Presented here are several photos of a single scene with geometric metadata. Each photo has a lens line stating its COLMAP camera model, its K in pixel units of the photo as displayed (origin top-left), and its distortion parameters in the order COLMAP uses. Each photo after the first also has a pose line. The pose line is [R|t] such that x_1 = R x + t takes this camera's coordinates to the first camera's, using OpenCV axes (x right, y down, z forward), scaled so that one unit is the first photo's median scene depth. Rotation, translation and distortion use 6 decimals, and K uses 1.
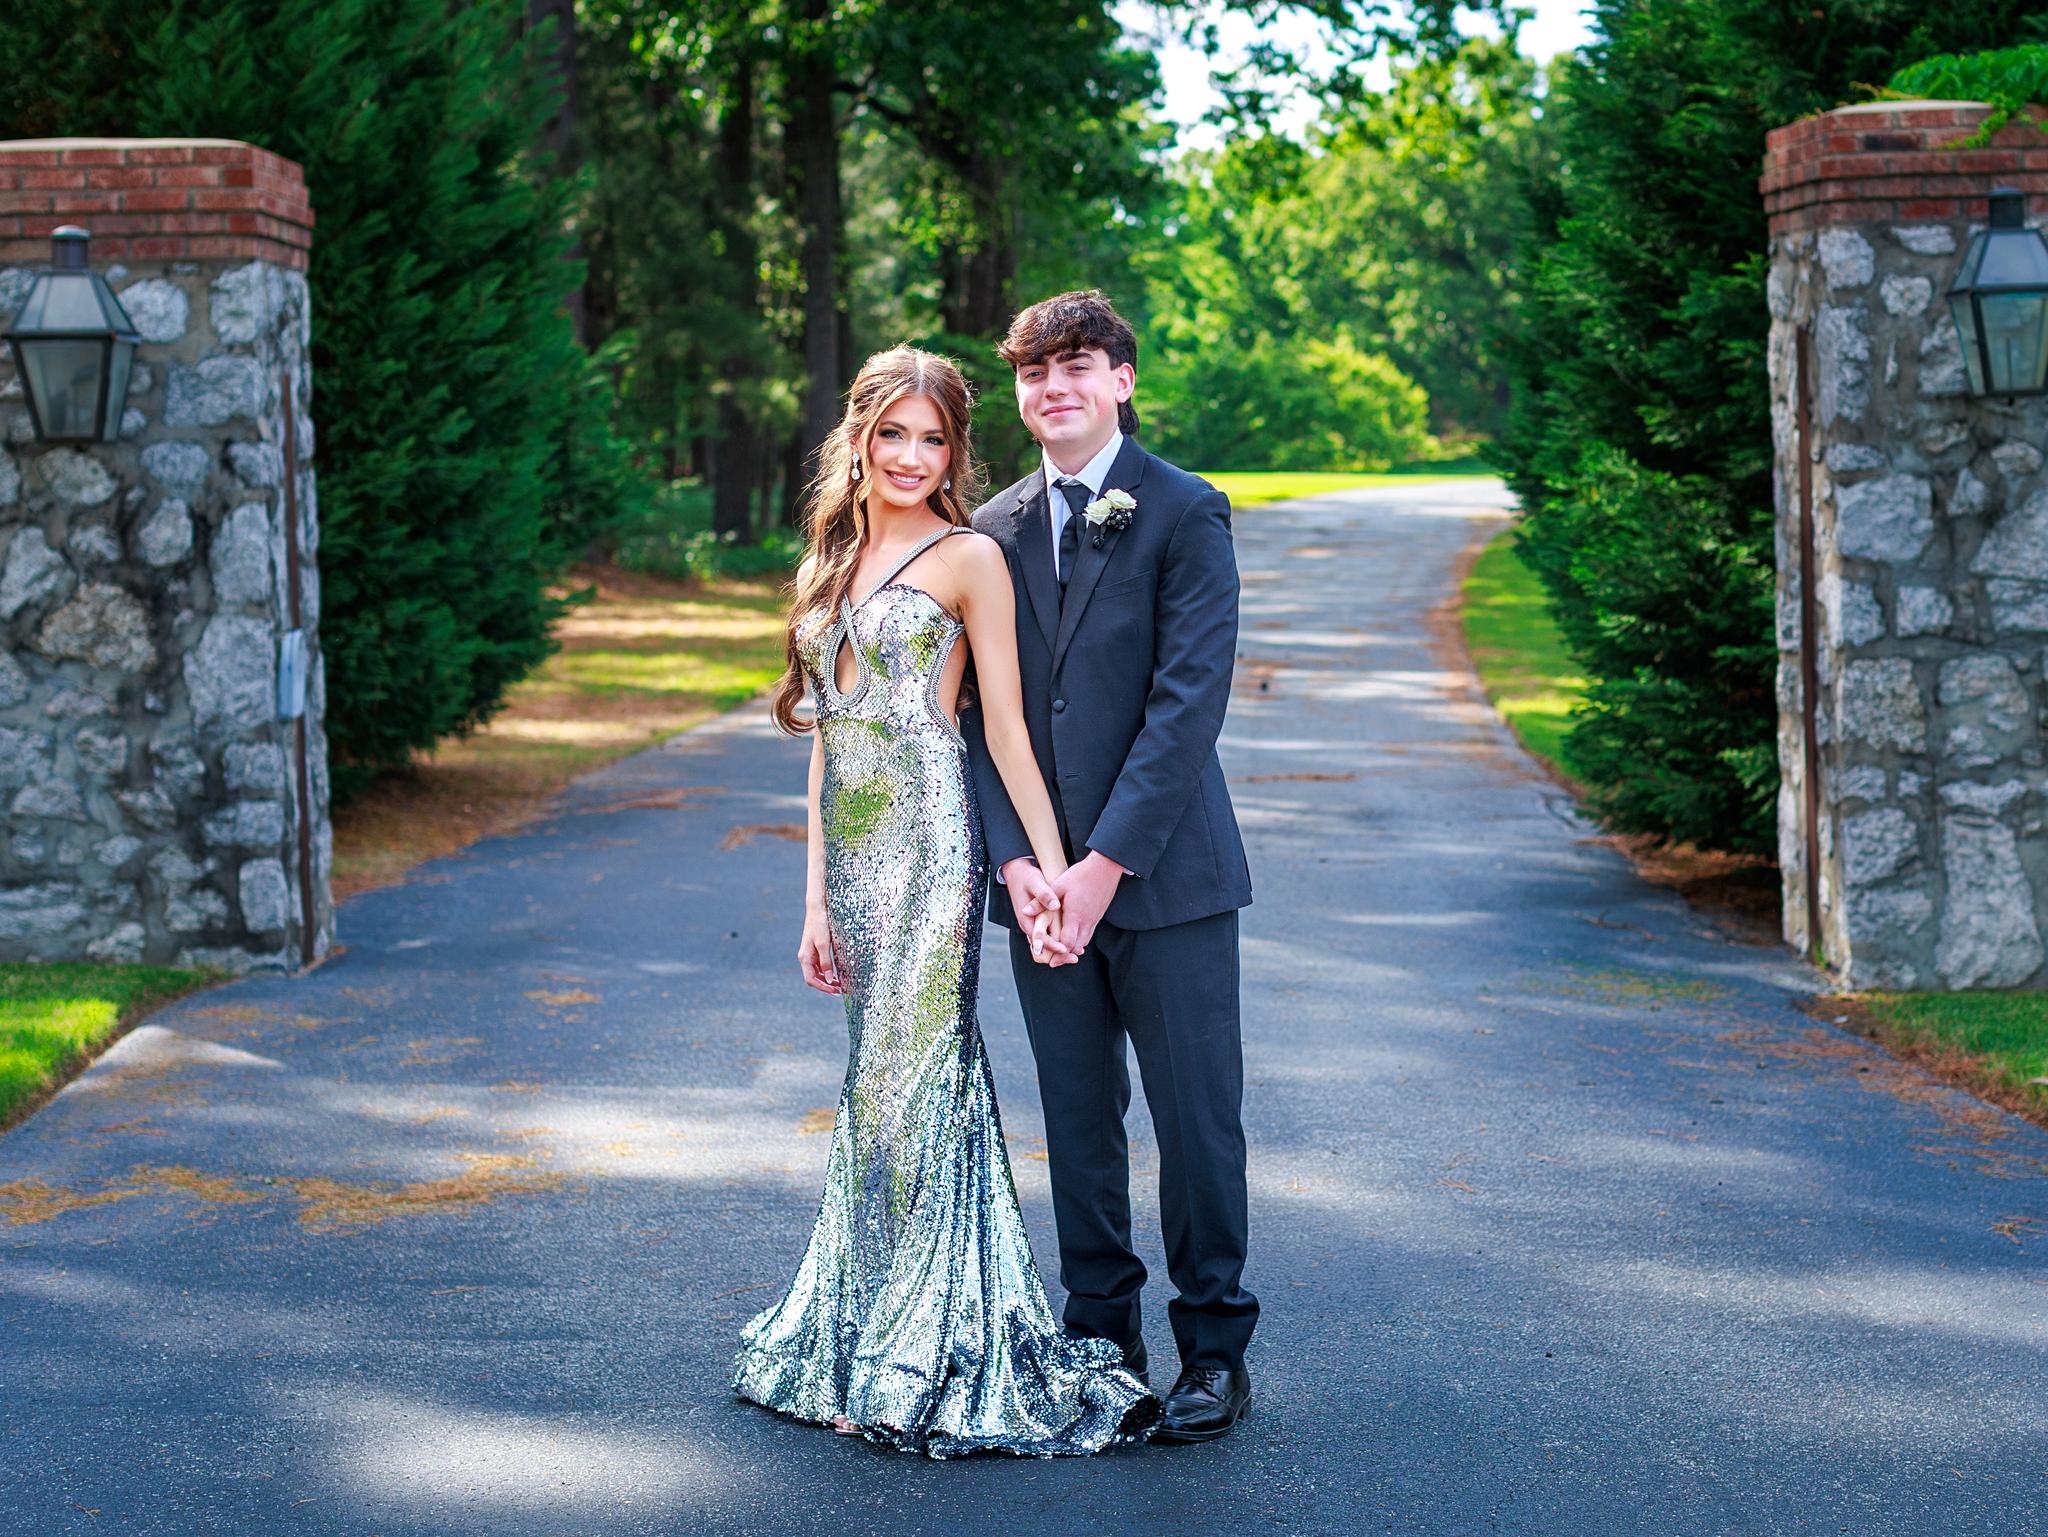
lens RADIAL K [[3787.9, 0, 1167.0], [0, 3787.9, 668.9], [0, 0, 1]] dist [0.023202, -0.015699]
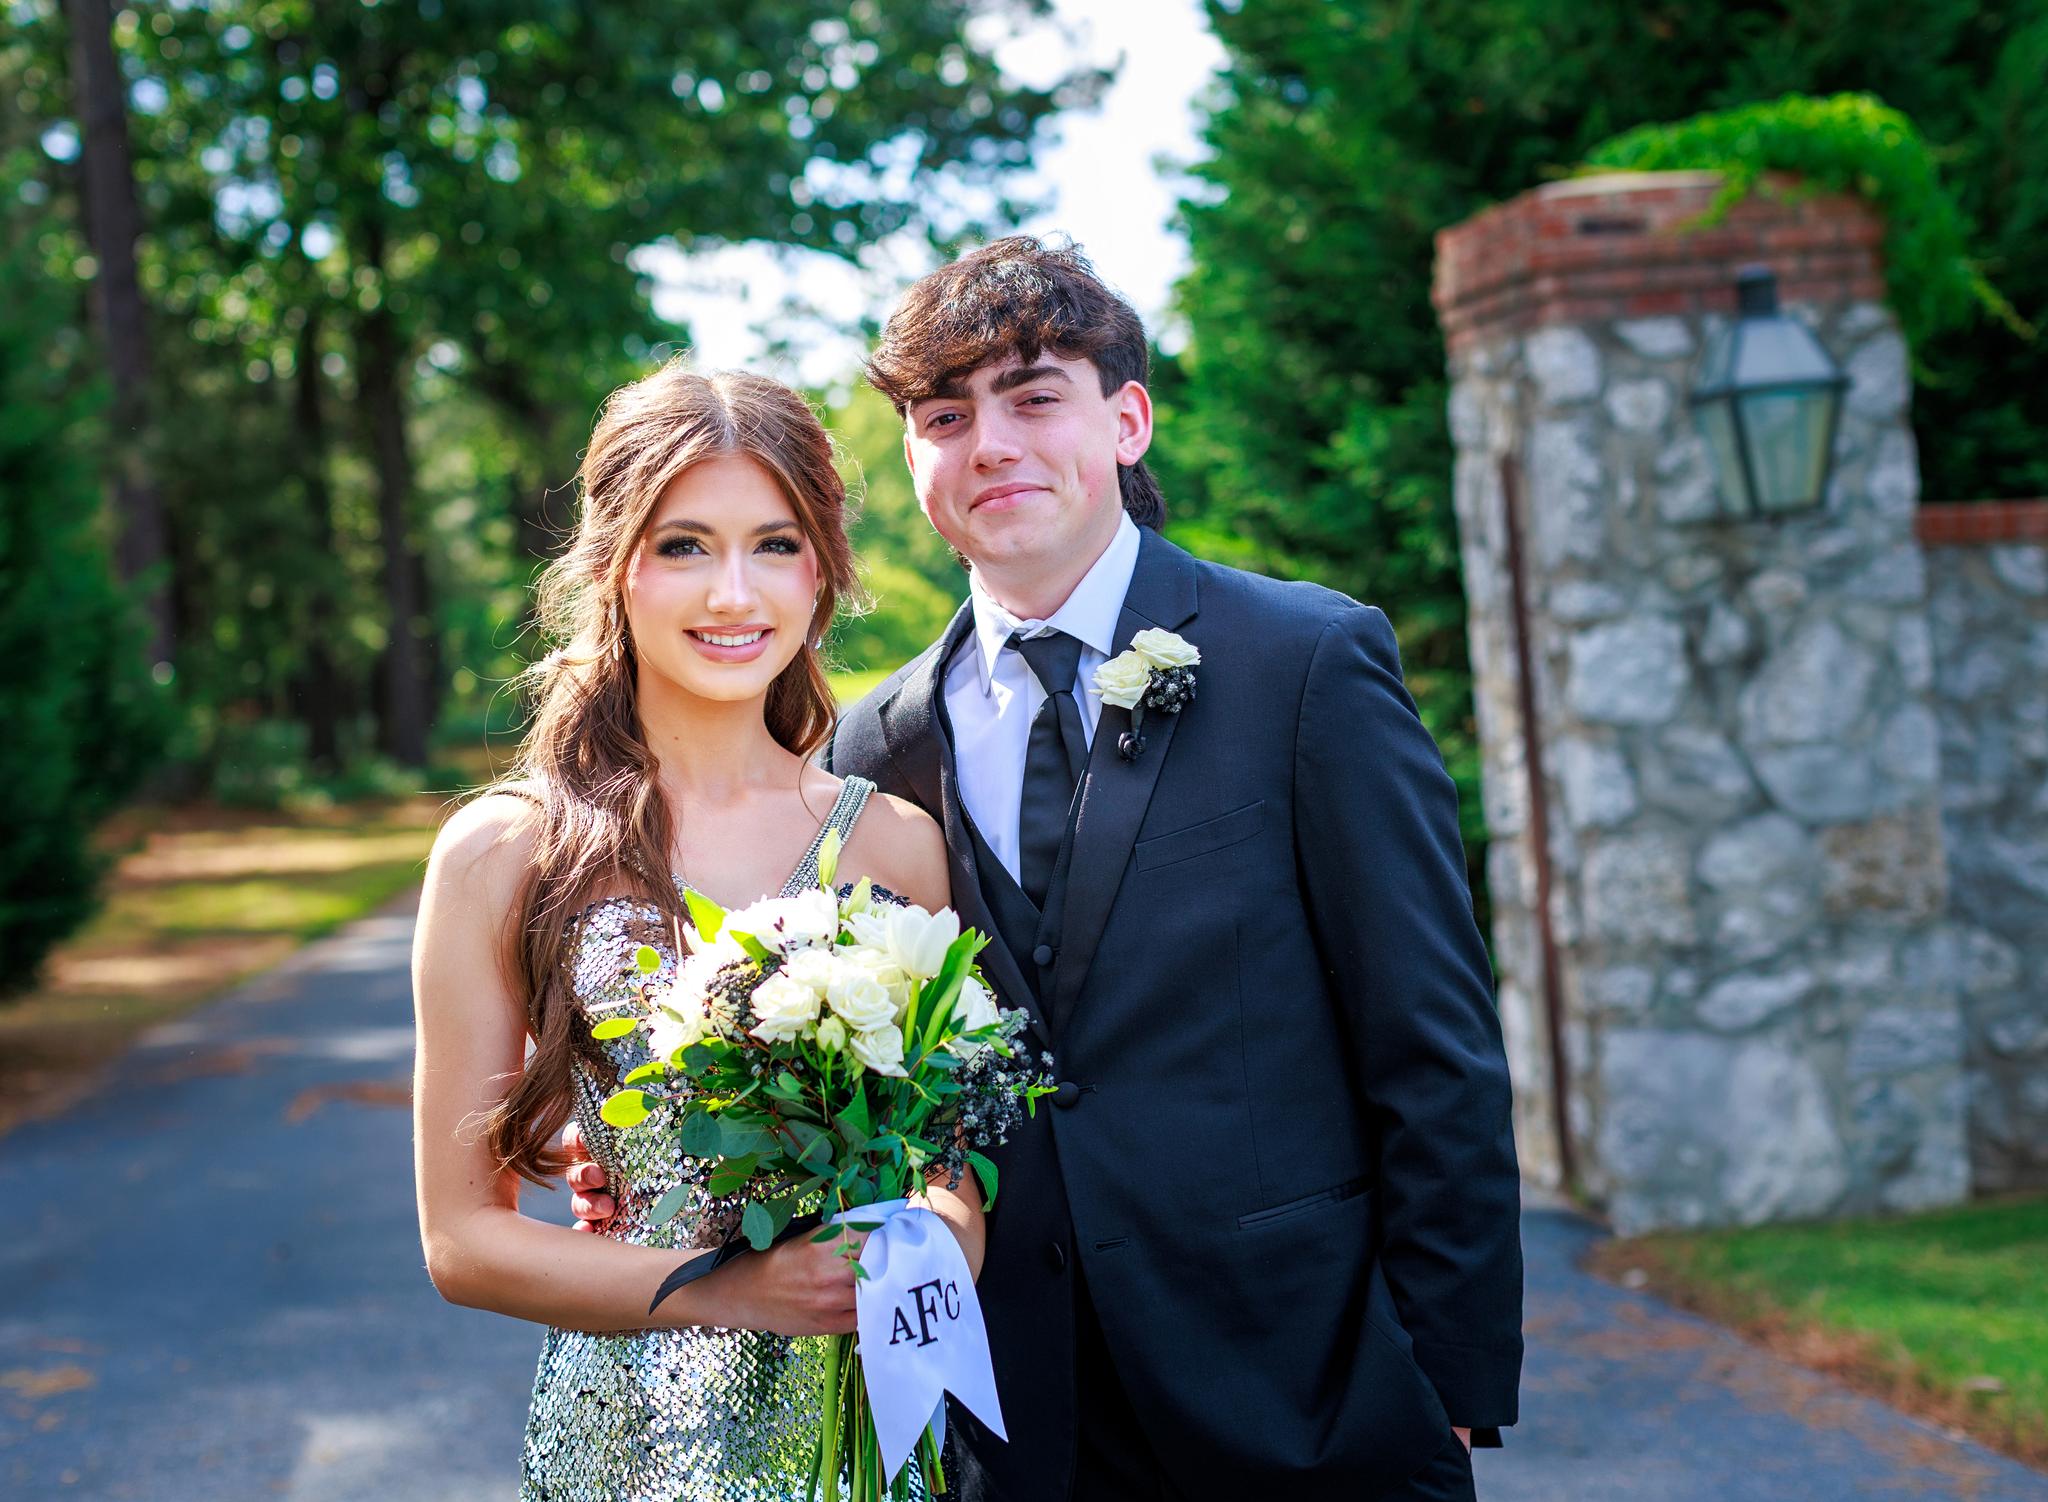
lens RADIAL K [[3363.8, 0, 994.4], [0, 3363.8, 741.8], [0, 0, 1]] dist [0.029630, 0.040944]
pose [[0.995004, -0.061089, 0.078962, -0.011382], [0.063645, 0.997514, -0.030268, -0.010254], [-0.076916, 0.035142, 0.996418, 0.265948]]
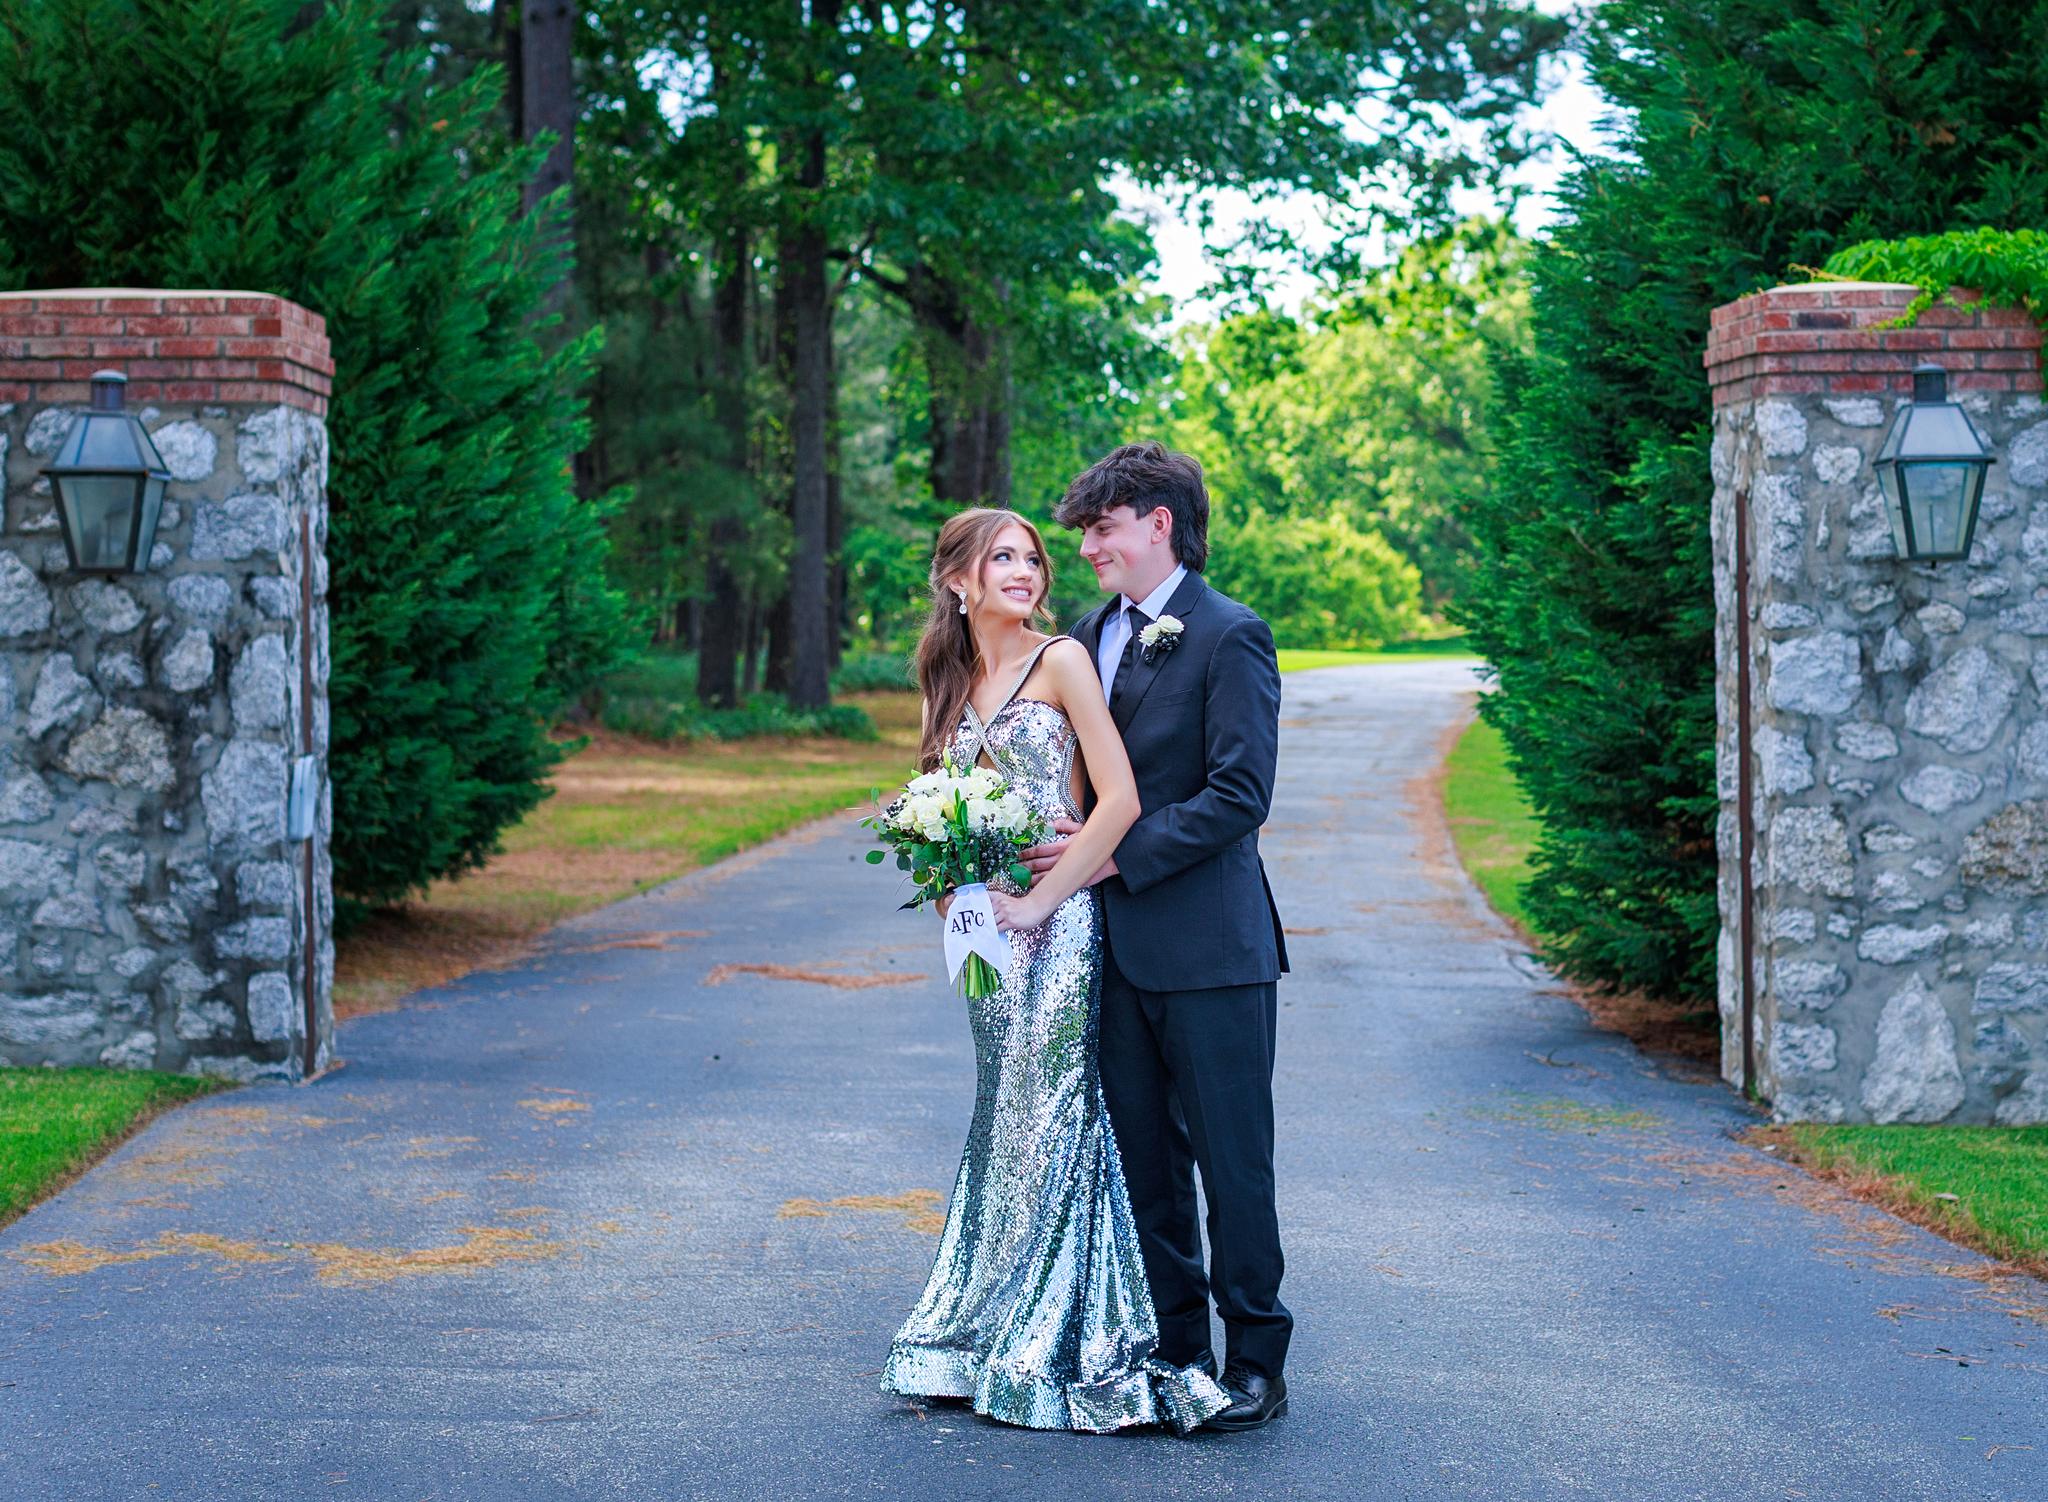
lens RADIAL K [[3839.6, 0, 1175.8], [0, 3839.6, 626.4], [0, 0, 1]] dist [0.020331, -0.017897]
pose [[0.999855, 0.016287, 0.004890, 0.005496], [-0.015980, 0.998224, -0.057386, 0.011453], [-0.005816, 0.057299, 0.998340, -0.069172]]
